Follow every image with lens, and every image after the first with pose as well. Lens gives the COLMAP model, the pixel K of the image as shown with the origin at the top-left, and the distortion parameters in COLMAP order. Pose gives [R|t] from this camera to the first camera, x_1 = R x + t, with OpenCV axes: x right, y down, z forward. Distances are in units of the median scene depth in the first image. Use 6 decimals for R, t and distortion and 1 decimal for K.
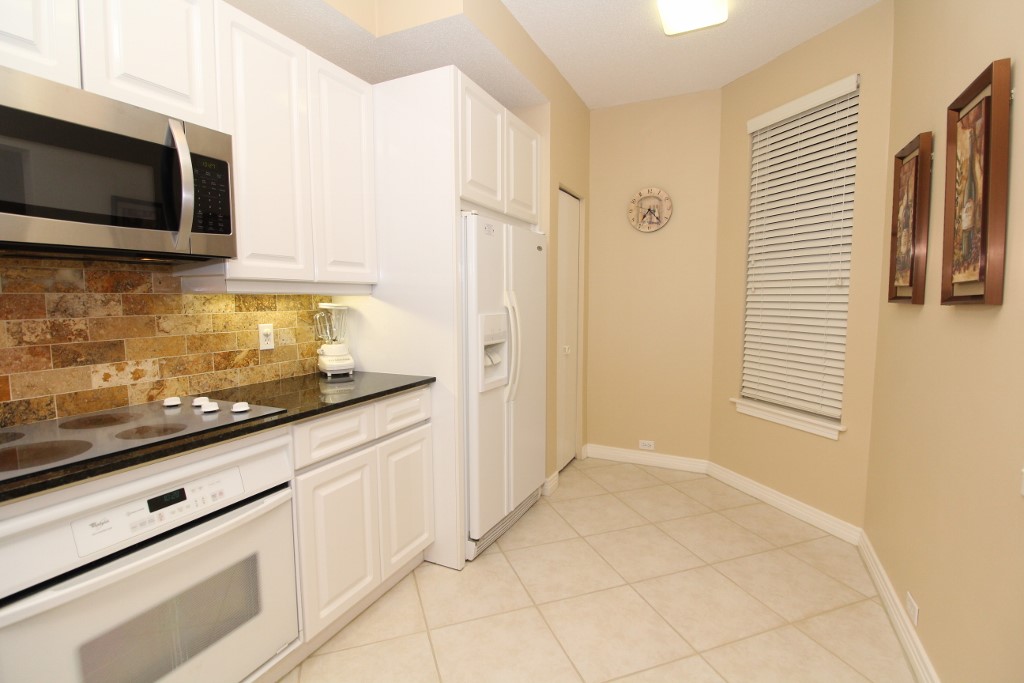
lens RADIAL K [[474.1, 0, 508.6], [0, 474.1, 340.1], [0, 0, 1]] dist [-0.004250, -0.010981]
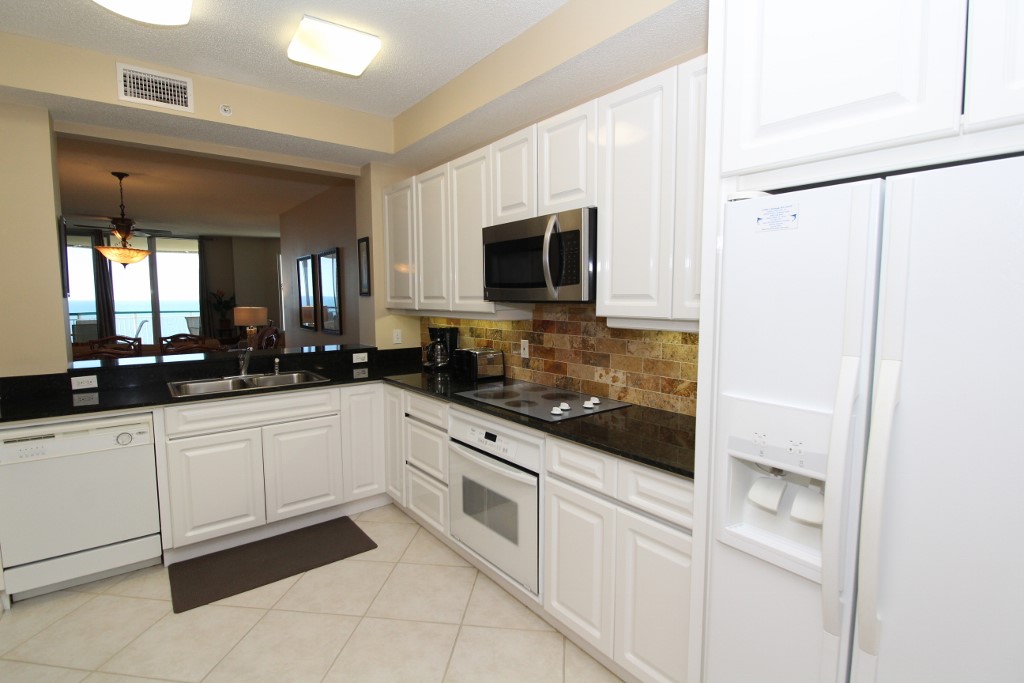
lens RADIAL K [[483.0, 0, 510.5], [0, 483.0, 340.4], [0, 0, 1]] dist [0.002449, -0.012712]
pose [[-0.439322, 0.084070, -0.894387, 0.657271], [-0.075527, 0.988630, 0.130027, -0.209539], [0.895149, 0.124675, -0.427977, 1.307663]]
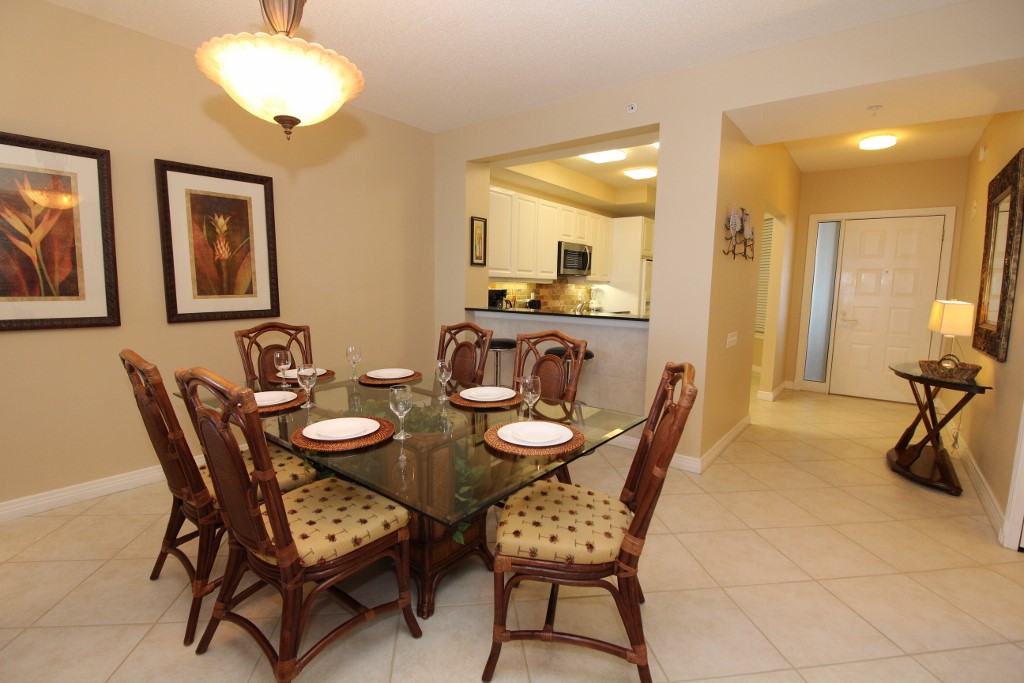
lens RADIAL K [[474.1, 0, 508.6], [0, 474.1, 340.1], [0, 0, 1]] dist [-0.004250, -0.010981]
pose [[0.976641, 0.042120, -0.210709, -0.353625], [-0.036980, 0.998916, 0.028275, 0.281042], [0.211672, -0.019822, 0.977140, -2.998221]]
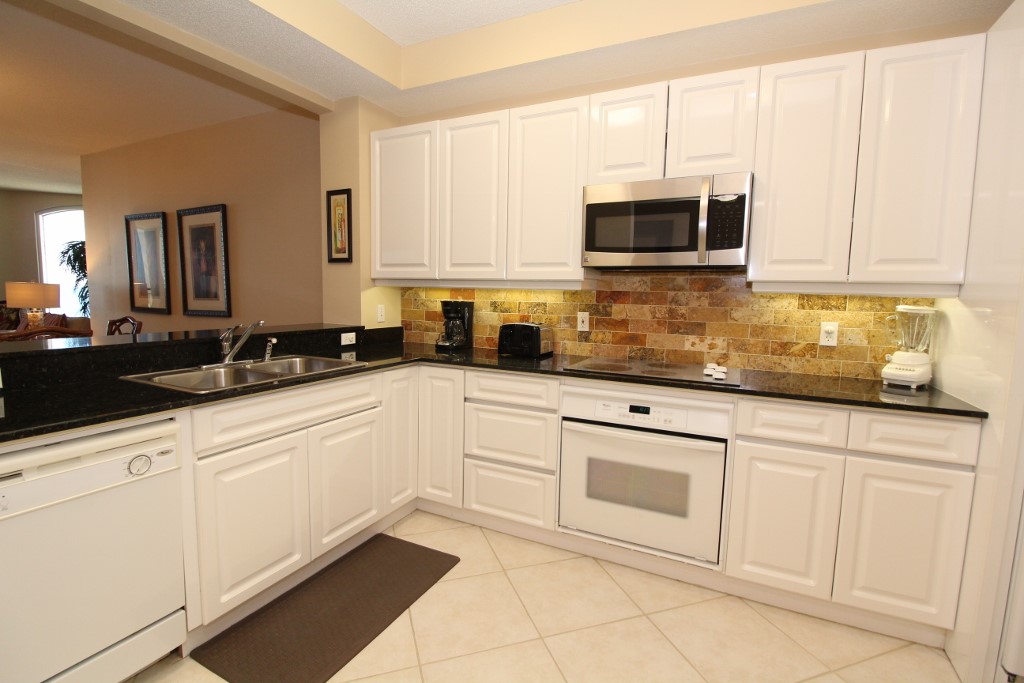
lens RADIAL K [[474.1, 0, 508.6], [0, 474.1, 340.1], [0, 0, 1]] dist [-0.004250, -0.010981]
pose [[-0.017324, 0.102232, -0.994610, 0.708913], [-0.109449, 0.988587, 0.103519, -0.031009], [0.993841, 0.110652, -0.005937, 0.355046]]
